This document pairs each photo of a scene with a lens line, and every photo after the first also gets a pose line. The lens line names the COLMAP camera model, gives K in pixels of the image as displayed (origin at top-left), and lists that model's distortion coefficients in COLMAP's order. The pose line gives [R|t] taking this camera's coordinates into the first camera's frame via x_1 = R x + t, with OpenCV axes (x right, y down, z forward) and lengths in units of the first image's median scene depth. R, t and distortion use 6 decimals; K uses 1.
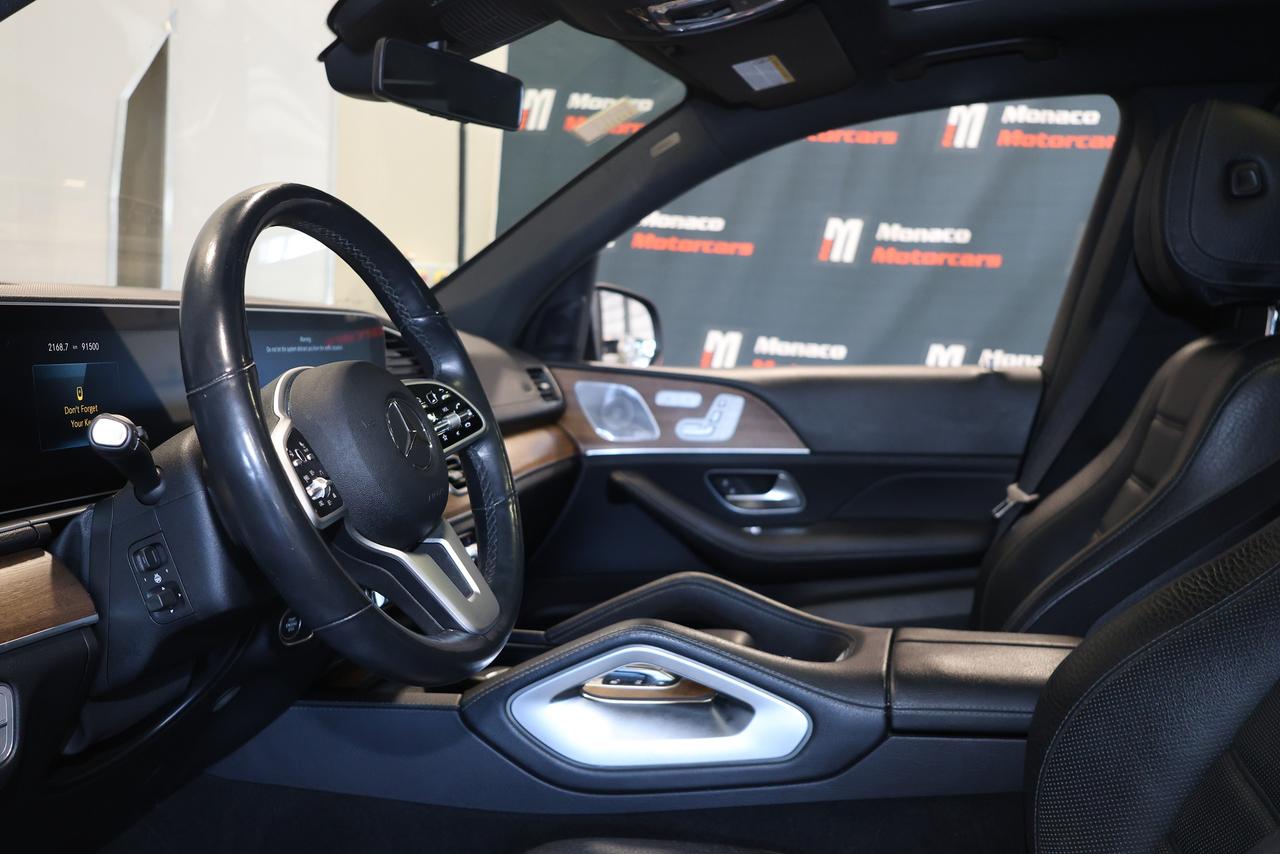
lens RADIAL K [[1221.6, 0, 644.1], [0, 1221.6, 423.8], [0, 0, 1]] dist [0.024129, 0.000000]
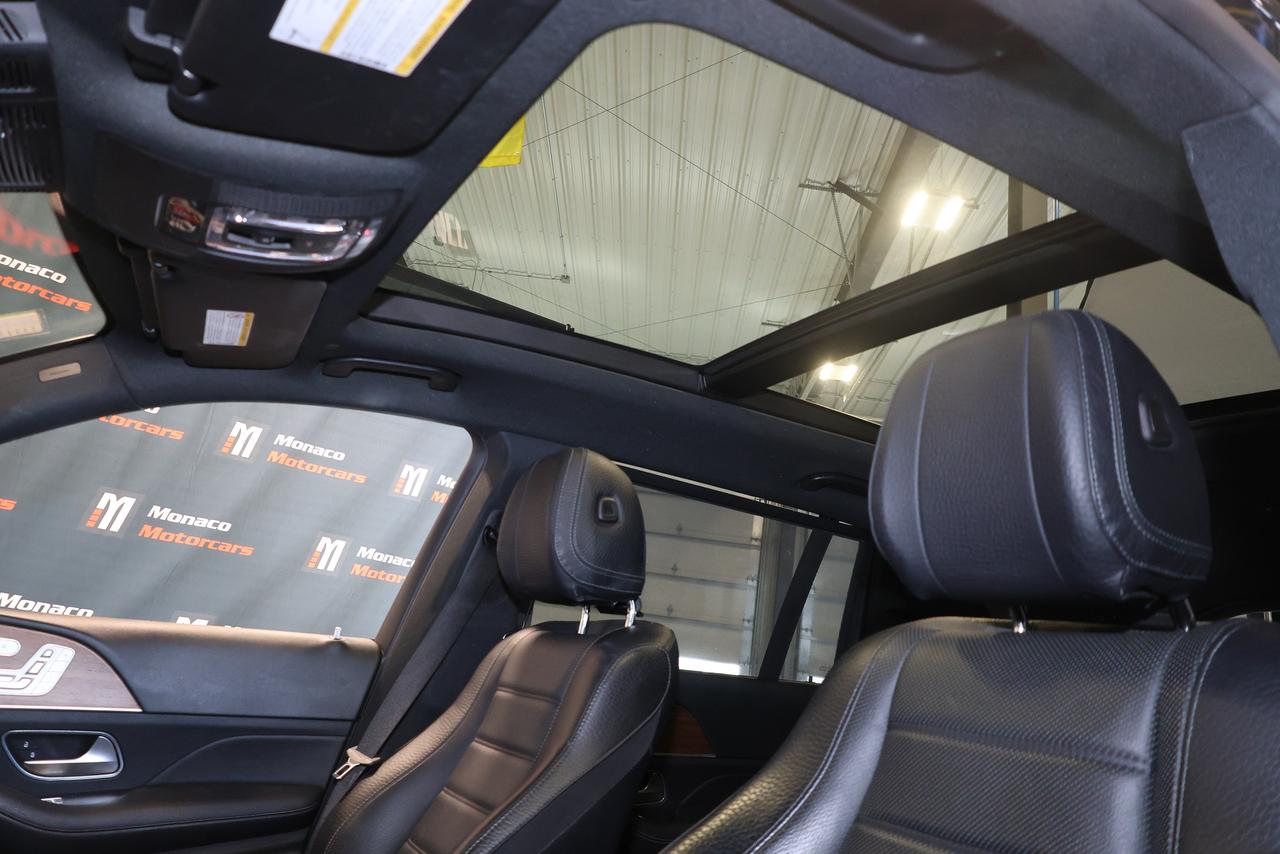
lens RADIAL K [[883.1, 0, 639.5], [0, 883.1, 426.7], [0, 0, 1]] dist [-0.005066, 0.007831]
pose [[0.711171, 0.240085, 0.660753, -0.108606], [-0.037775, 0.951572, -0.305097, 0.007441], [-0.702003, 0.192016, 0.685799, 0.216657]]
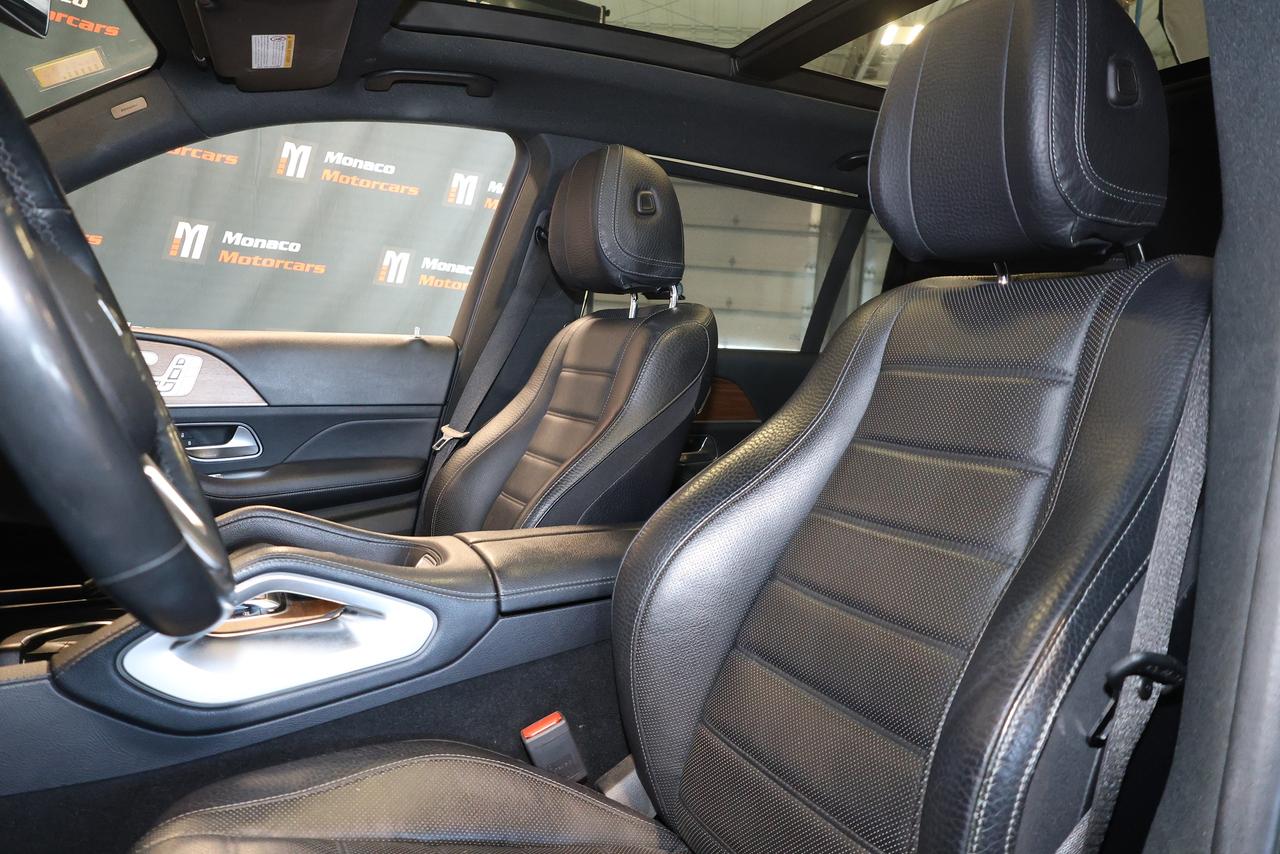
lens RADIAL K [[883.1, 0, 637.1], [0, 883.1, 424.5], [0, 0, 1]] dist [-0.005066, 0.007831]
pose [[0.764238, -0.029186, 0.644274, -0.144878], [0.015508, 0.999518, 0.026884, 0.026505], [-0.644748, -0.010555, 0.764322, 0.153563]]
